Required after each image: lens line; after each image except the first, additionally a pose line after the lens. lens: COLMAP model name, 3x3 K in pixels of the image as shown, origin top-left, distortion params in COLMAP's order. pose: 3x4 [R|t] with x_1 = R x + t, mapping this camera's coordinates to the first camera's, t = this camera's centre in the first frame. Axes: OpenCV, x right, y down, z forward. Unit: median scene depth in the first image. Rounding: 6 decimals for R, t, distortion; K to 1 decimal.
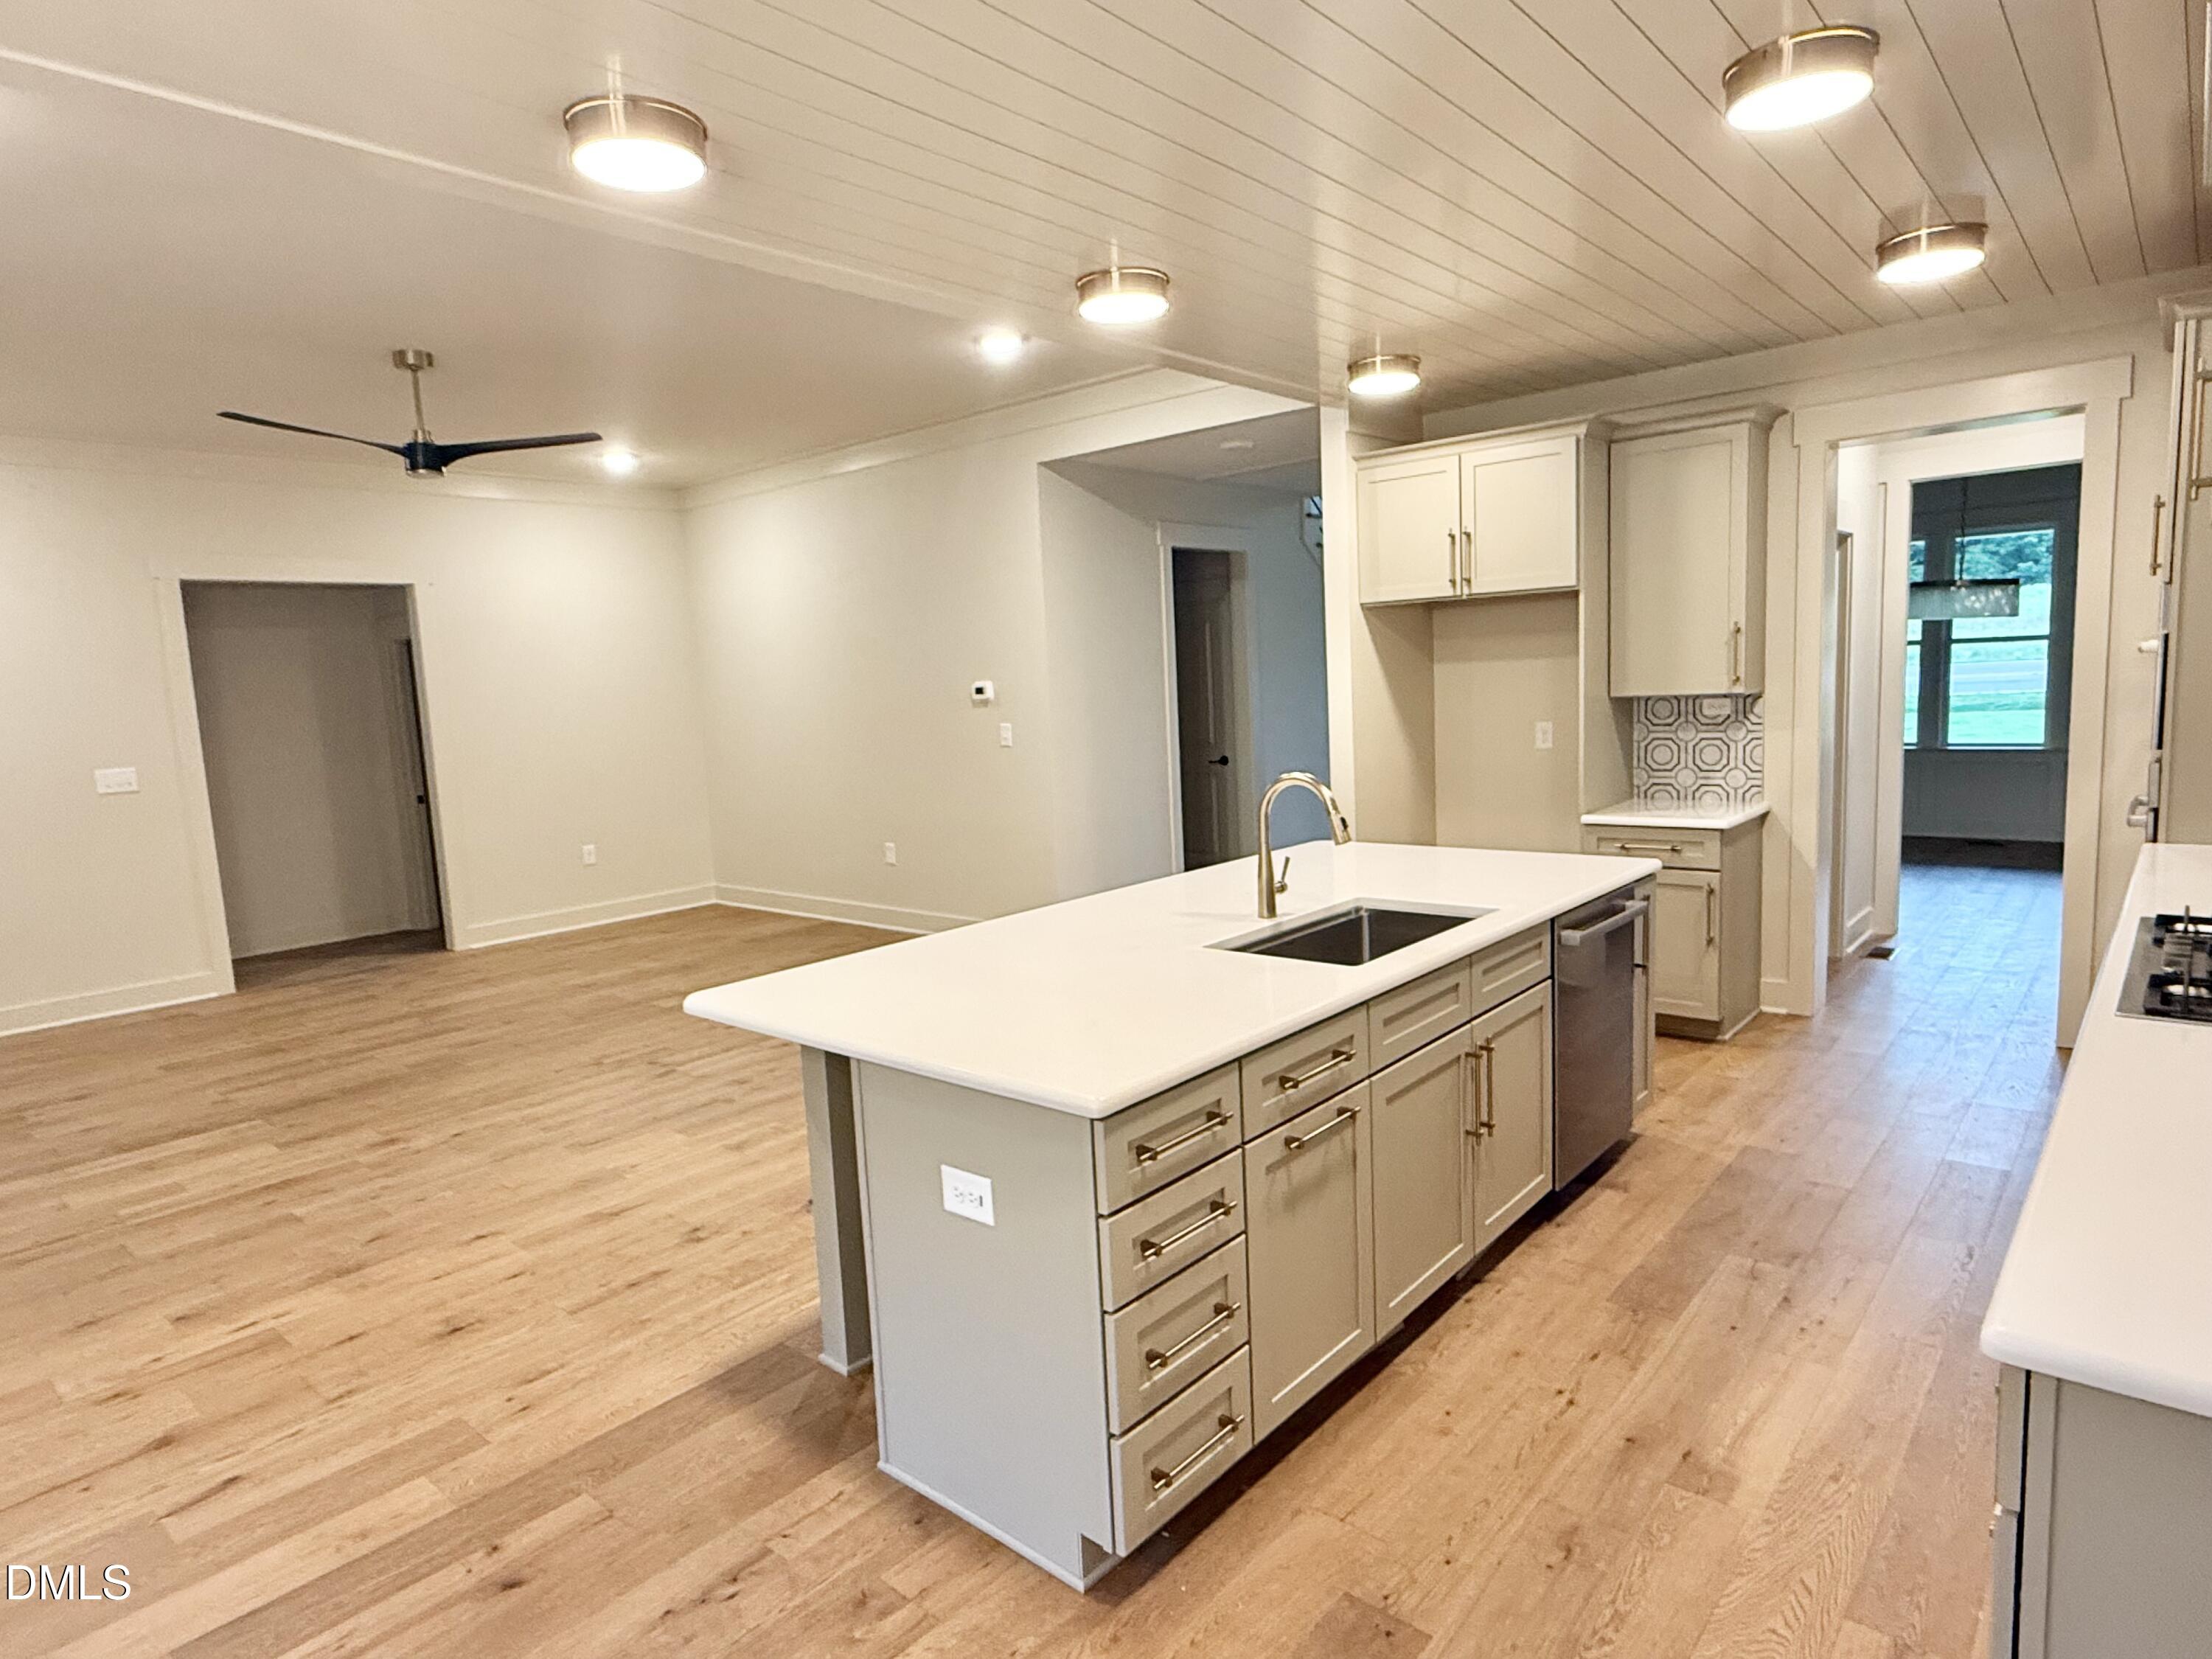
lens RADIAL K [[1248.0, 0, 1094.9], [0, 1248.0, 833.8], [0, 0, 1]] dist [-0.000761, 0.001734]
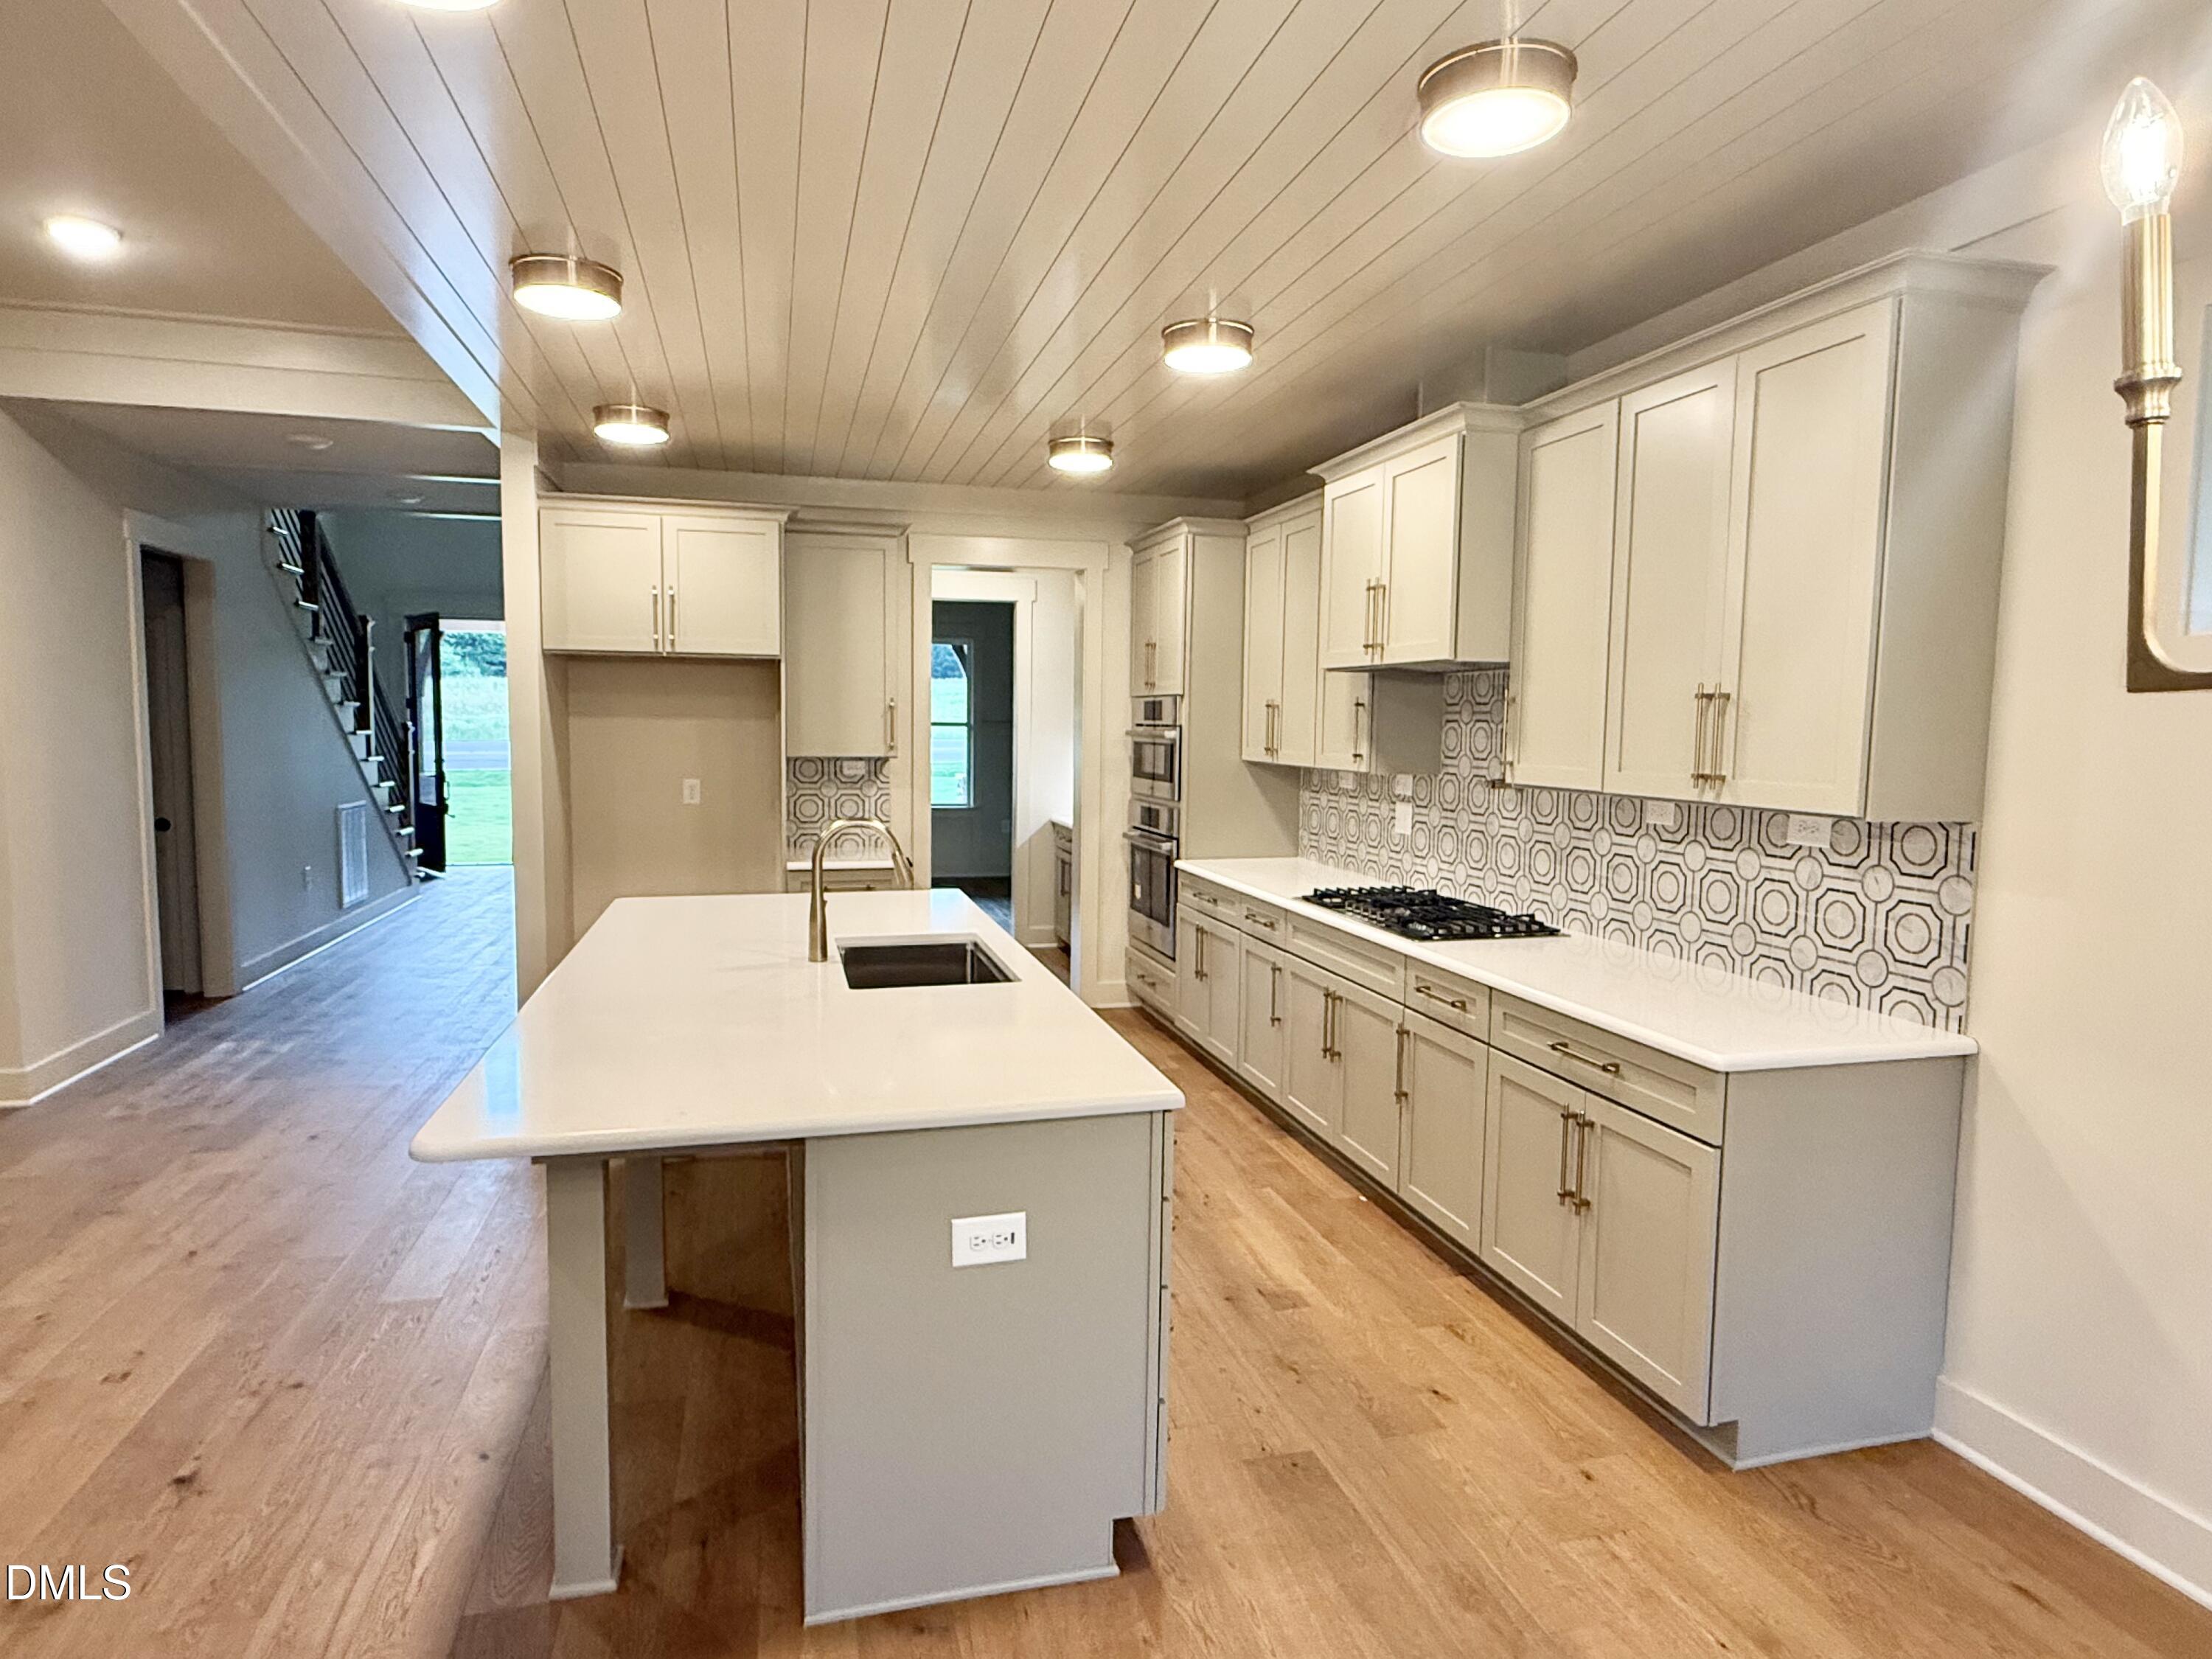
lens RADIAL K [[1248.0, 0, 1094.9], [0, 1248.0, 833.8], [0, 0, 1]] dist [-0.000761, 0.001734]
pose [[0.555619, -0.019178, 0.831216, -0.385256], [0.065002, 0.997676, -0.020432, -0.000310], [-0.828892, 0.065383, 0.555574, 0.166345]]
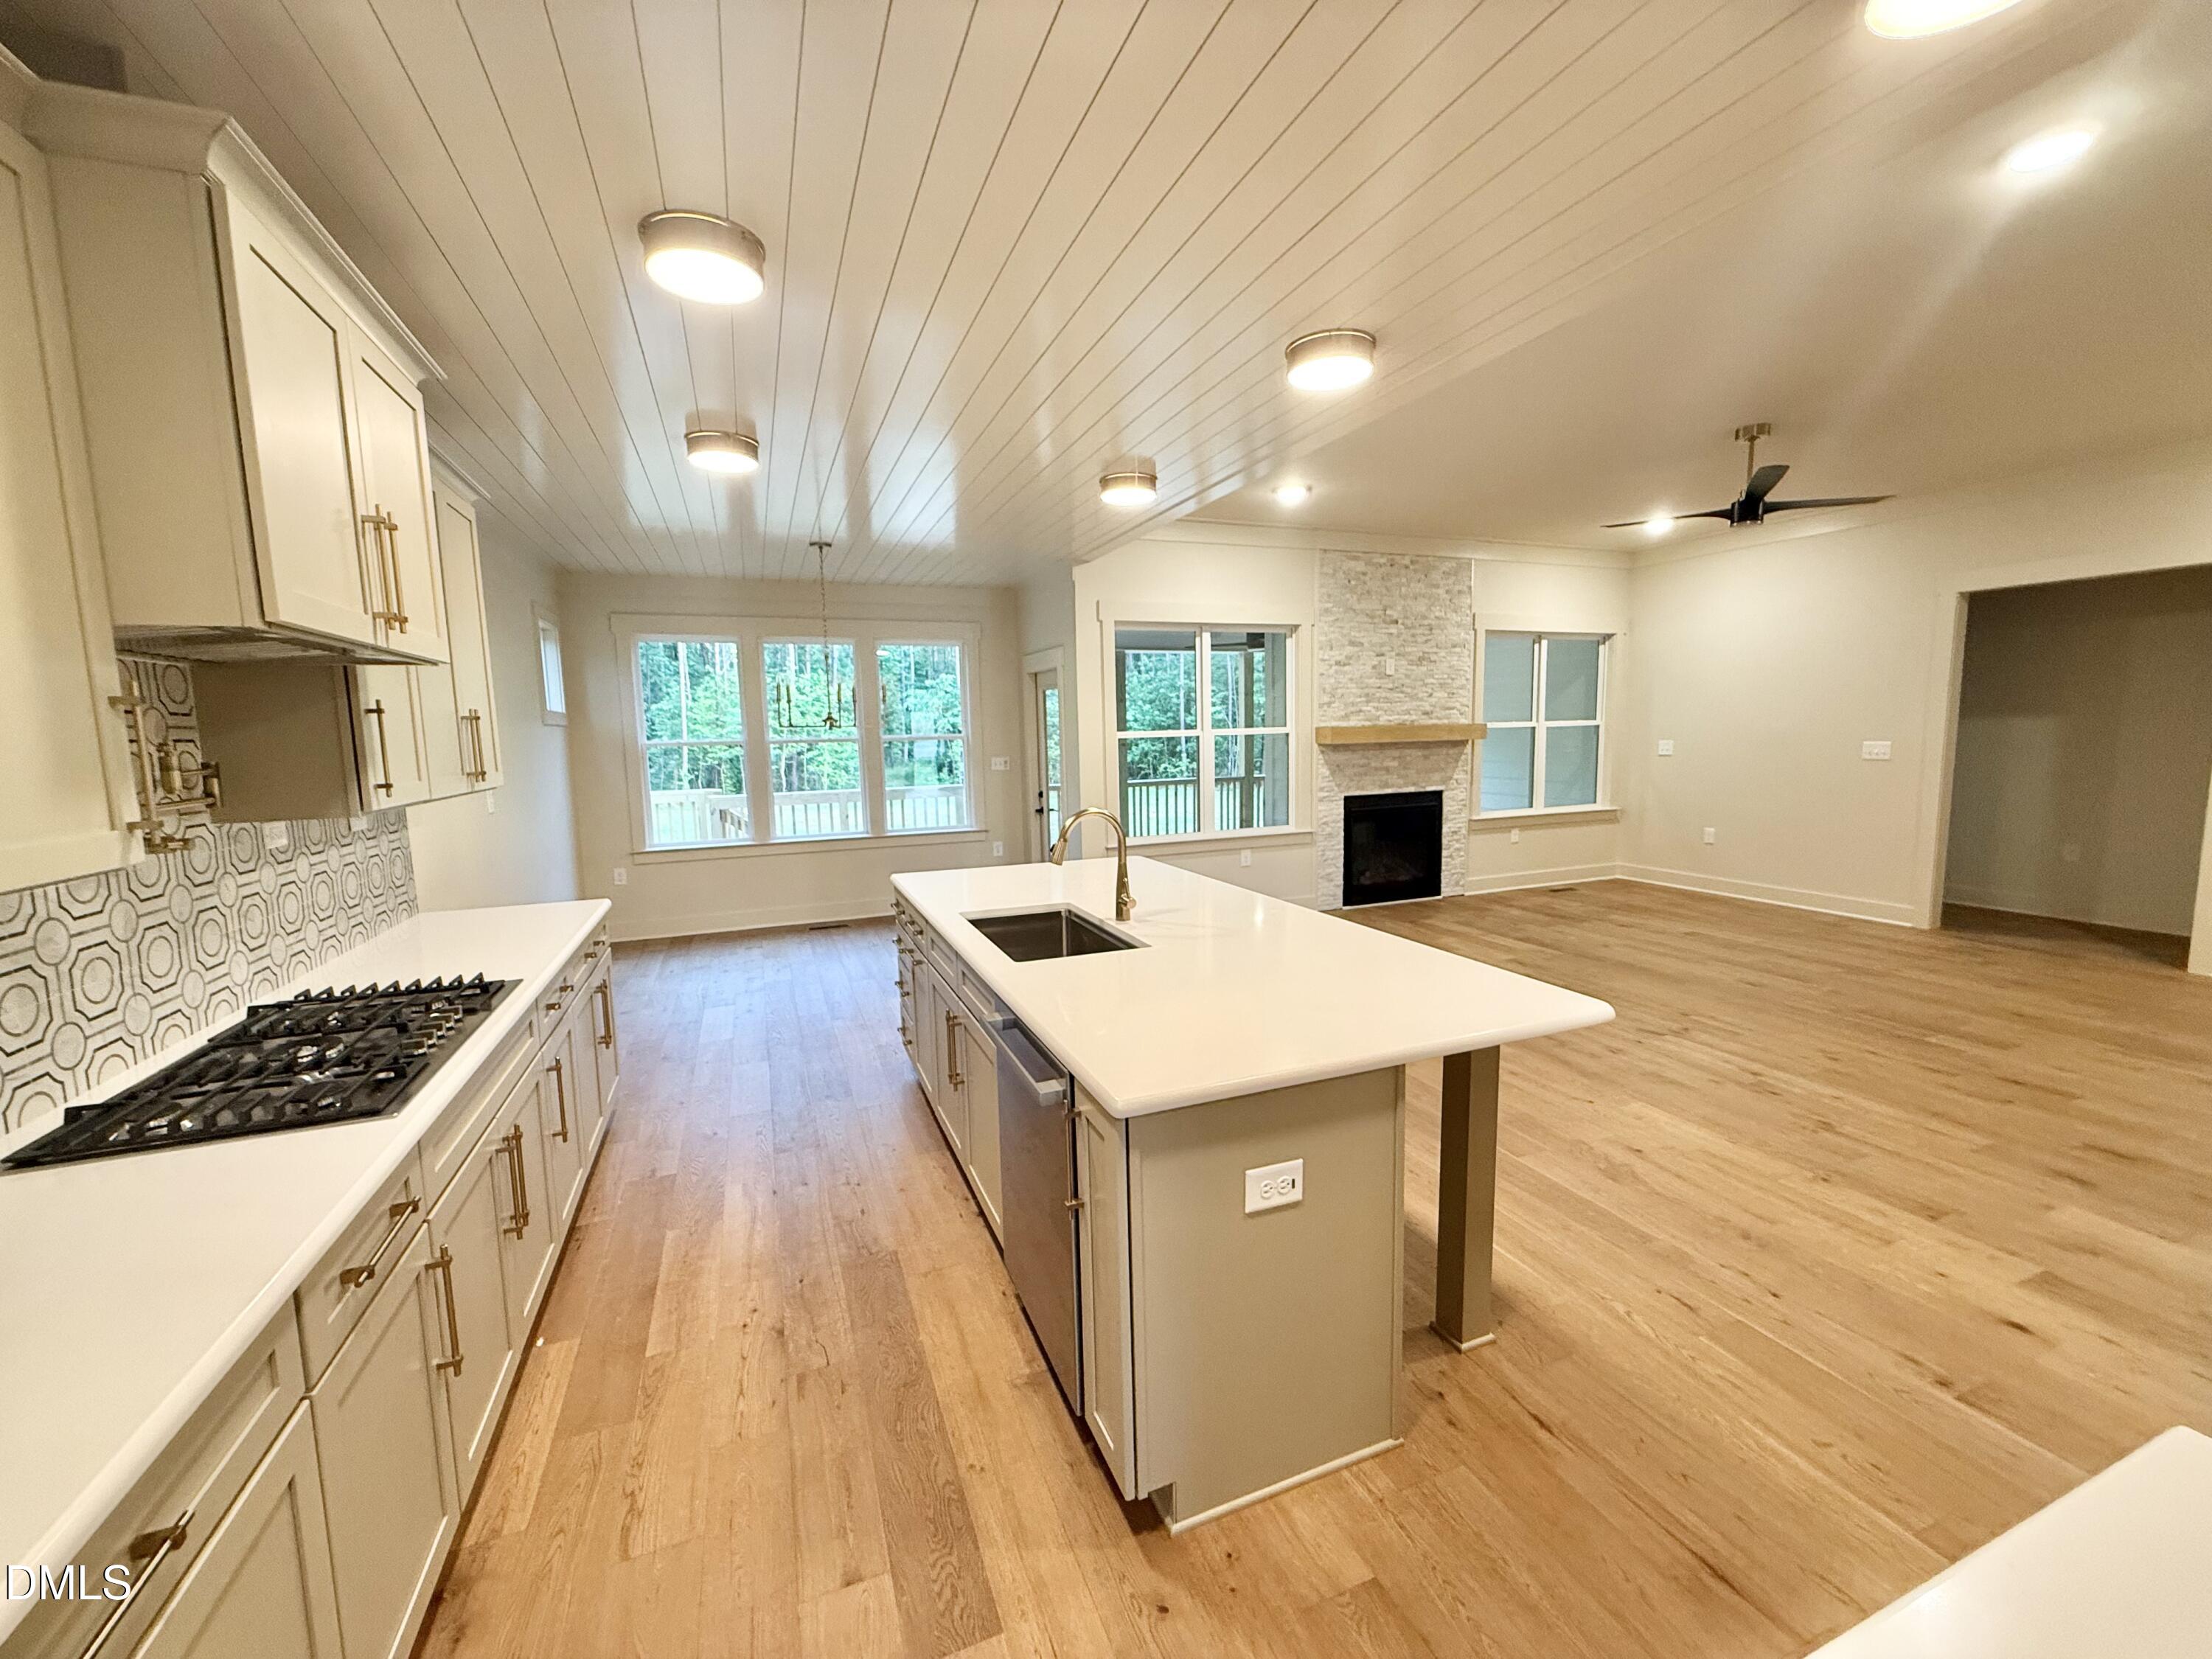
lens RADIAL K [[878.9, 0, 1100.1], [0, 878.9, 827.4], [0, 0, 1]] dist [0.000154, -0.000022]
pose [[-0.448492, 0.159856, -0.879375, 0.622249], [-0.069386, 0.974680, 0.212568, -0.144452], [0.891090, 0.156352, -0.426044, 0.906362]]
